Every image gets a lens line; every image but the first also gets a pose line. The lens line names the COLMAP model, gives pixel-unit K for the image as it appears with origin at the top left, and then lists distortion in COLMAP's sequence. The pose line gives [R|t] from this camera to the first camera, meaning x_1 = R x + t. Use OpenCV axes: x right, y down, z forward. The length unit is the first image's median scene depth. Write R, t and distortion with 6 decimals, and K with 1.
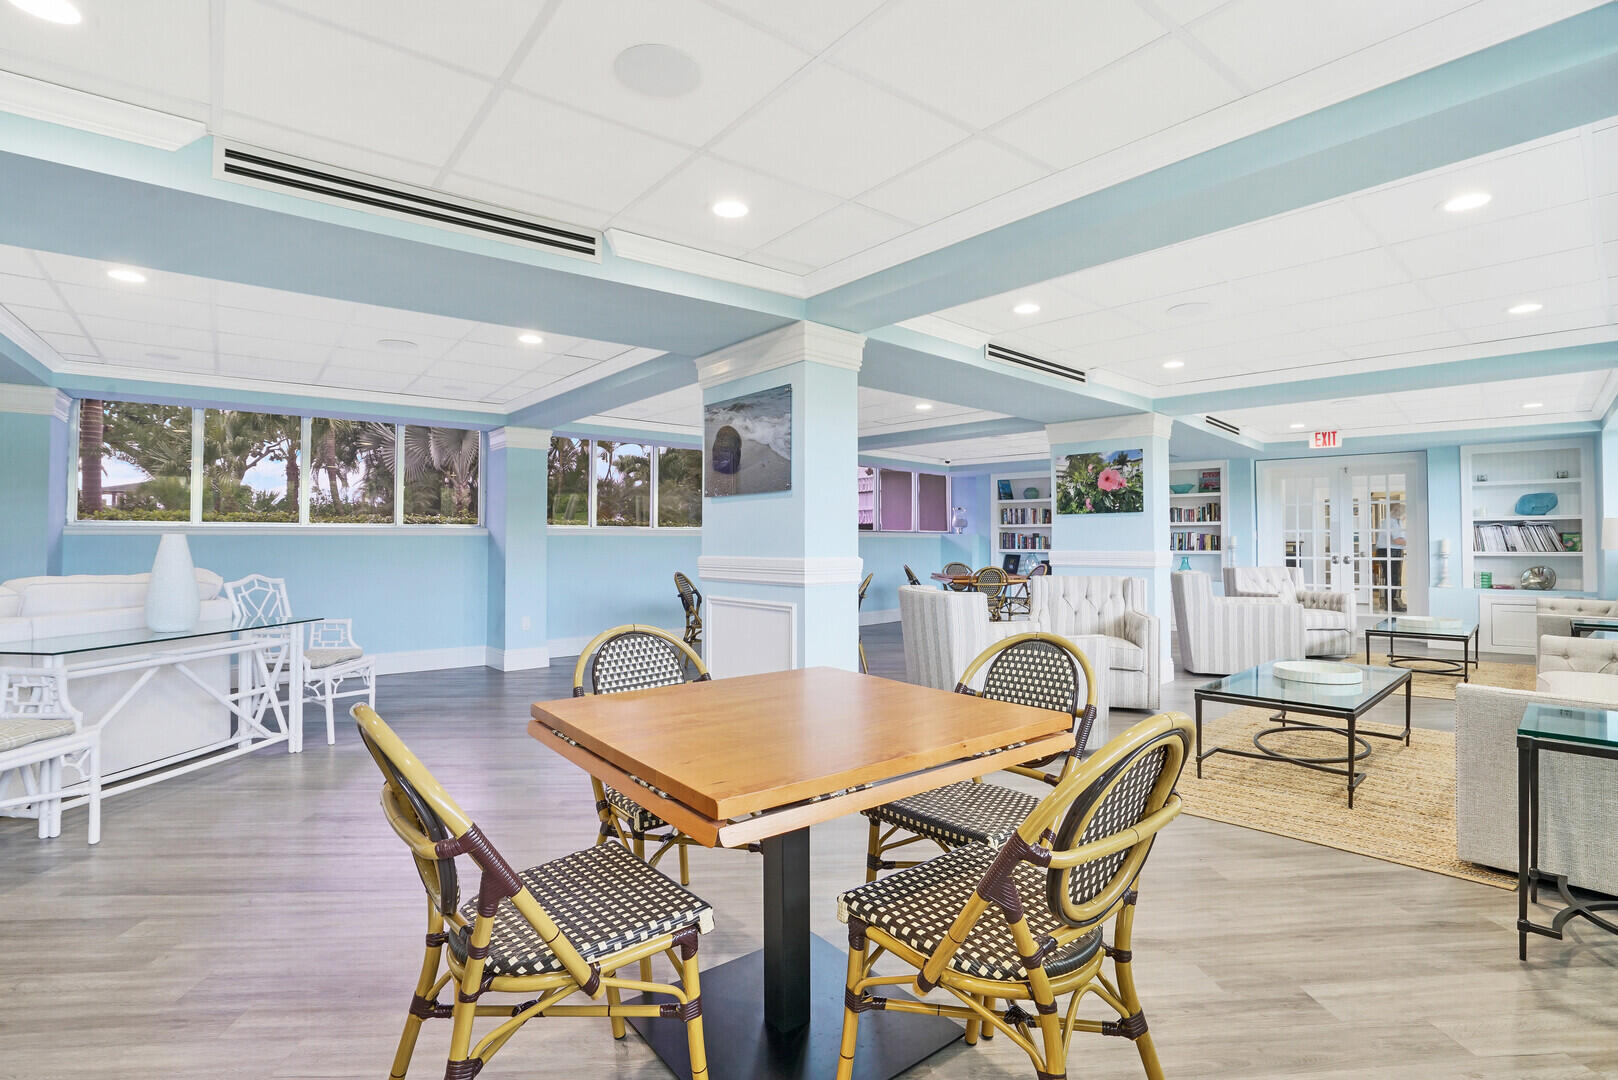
lens RADIAL K [[747.1, 0, 809.0], [0, 747.1, 540.0], [0, 0, 1]] dist [-0.001960, -0.000678]
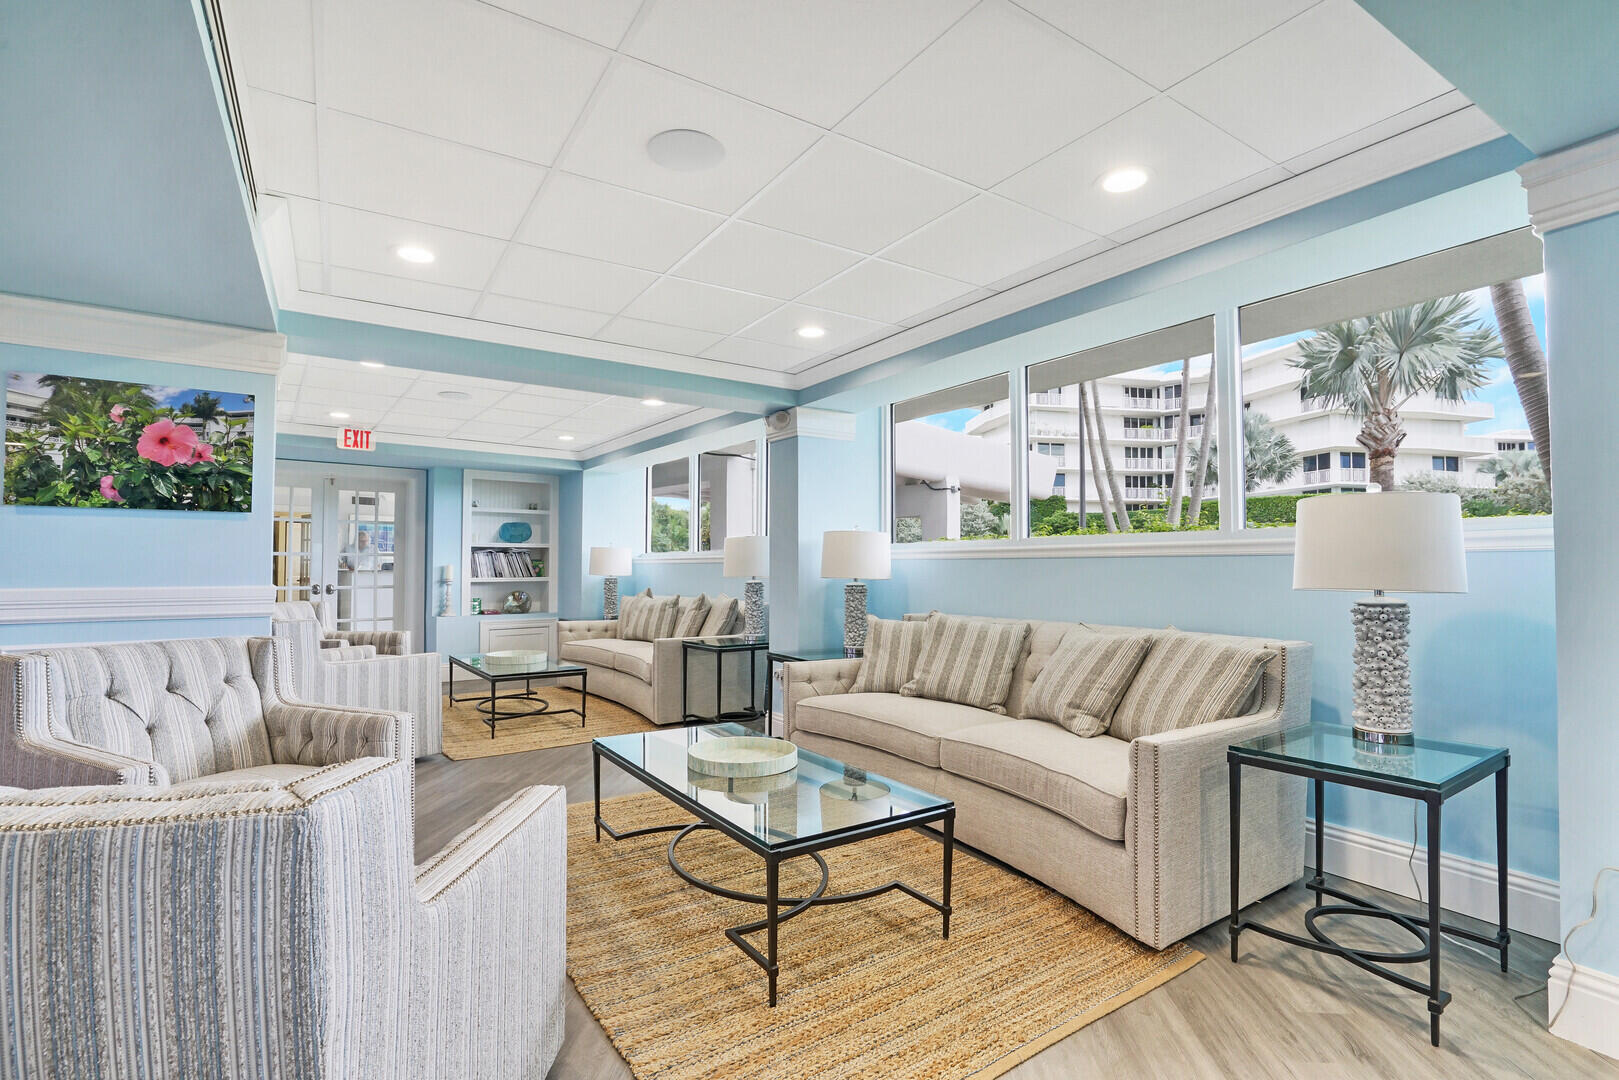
lens RADIAL K [[747.6, 0, 809.5], [0, 747.6, 540.0], [0, 0, 1]] dist [-0.001960, -0.000678]
pose [[0.163970, 0.036688, 0.985783, -0.013968], [-0.003382, 0.999323, -0.036630, 0.000575], [-0.986460, 0.002672, 0.163983, 0.417100]]
